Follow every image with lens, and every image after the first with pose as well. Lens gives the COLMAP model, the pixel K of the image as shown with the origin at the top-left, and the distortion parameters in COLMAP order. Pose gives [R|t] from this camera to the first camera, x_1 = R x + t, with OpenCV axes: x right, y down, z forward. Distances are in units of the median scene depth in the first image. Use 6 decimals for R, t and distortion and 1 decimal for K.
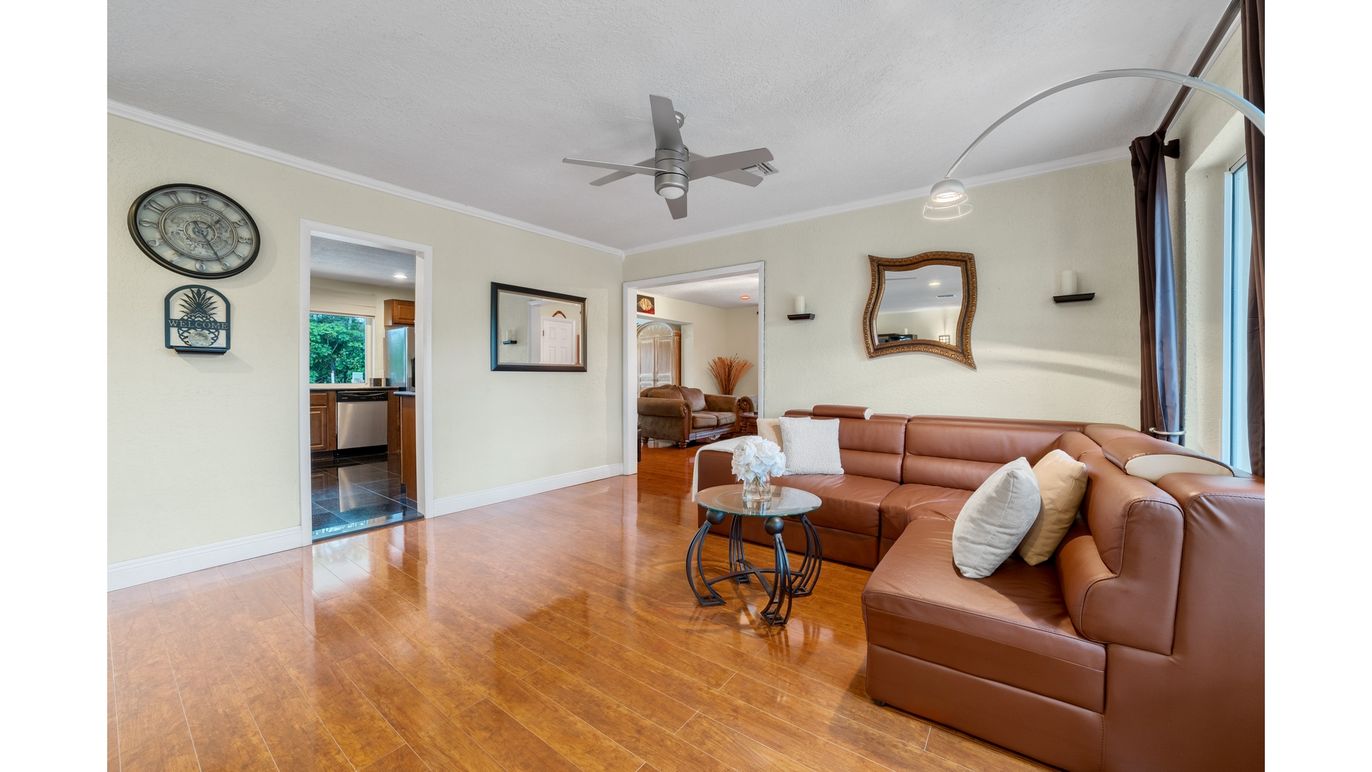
lens RADIAL K [[465.2, 0, 683.4], [0, 465.2, 383.1], [0, 0, 1]] dist [-0.025447, 0.000081]
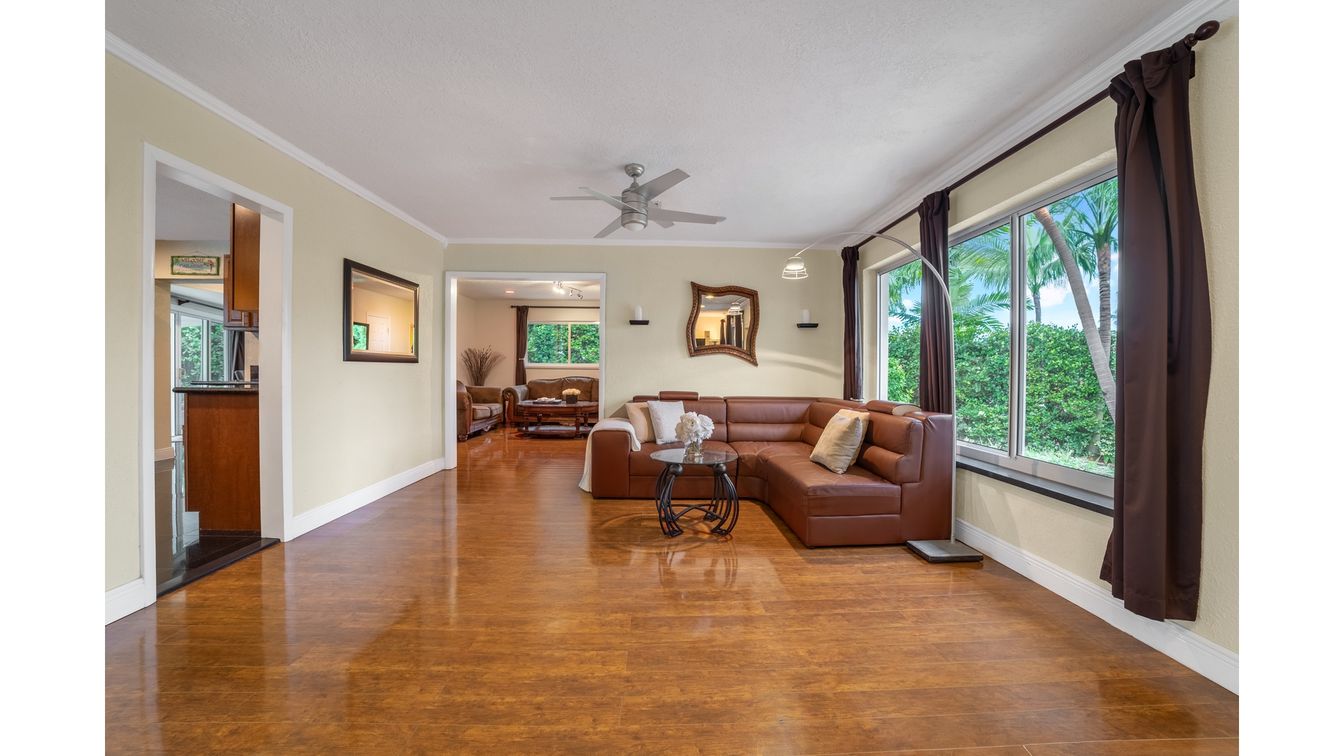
lens RADIAL K [[455.7, 0, 669.4], [0, 455.7, 375.2], [0, 0, 1]] dist [-0.025447, 0.000081]
pose [[0.788132, -0.002564, 0.615500, -0.450435], [0.000939, 0.999995, 0.002962, -0.002219], [-0.615505, -0.001756, 0.788131, -0.035103]]
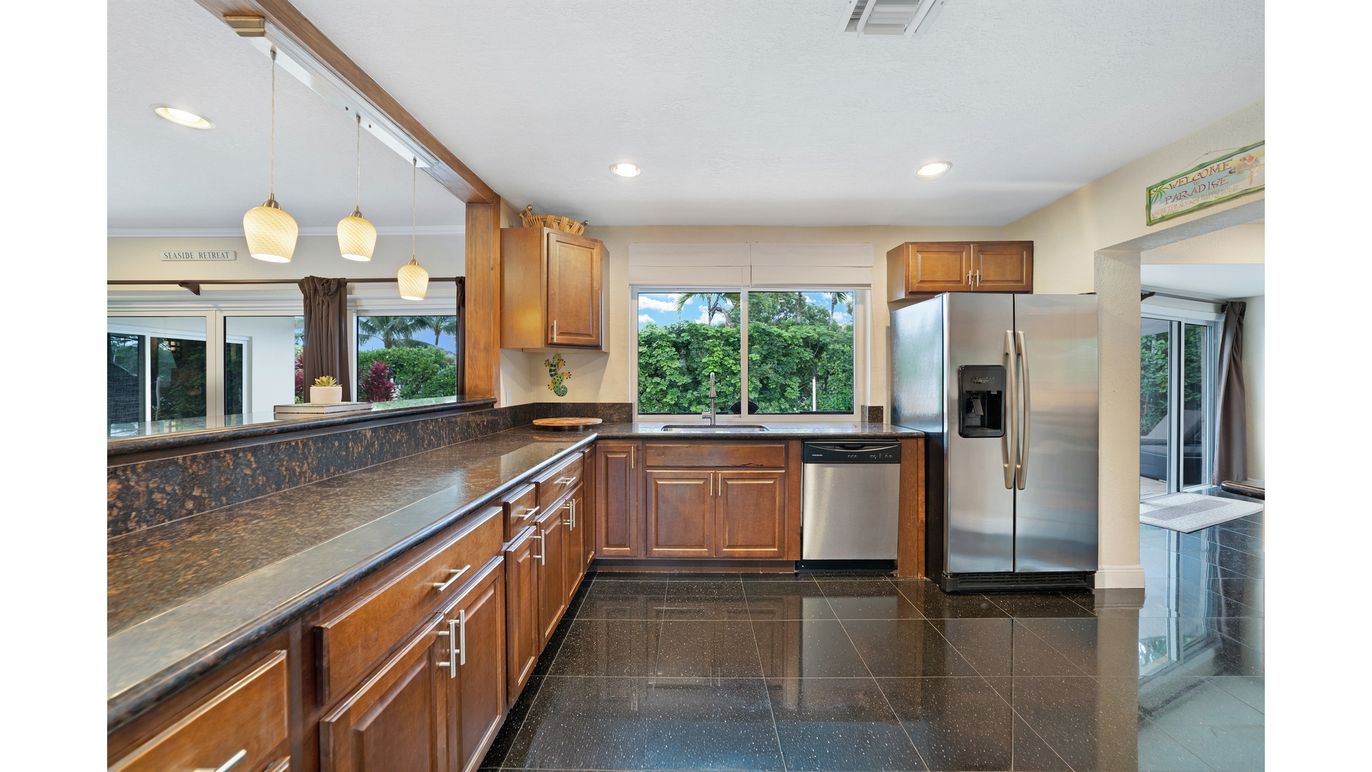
lens RADIAL K [[465.2, 0, 683.4], [0, 465.2, 383.1], [0, 0, 1]] dist [-0.025447, 0.000081]
pose [[0.592404, 0.009372, -0.805587, -0.663810], [-0.007629, 0.999953, 0.006023, -0.066359], [0.805605, 0.002577, 0.592447, 0.922956]]
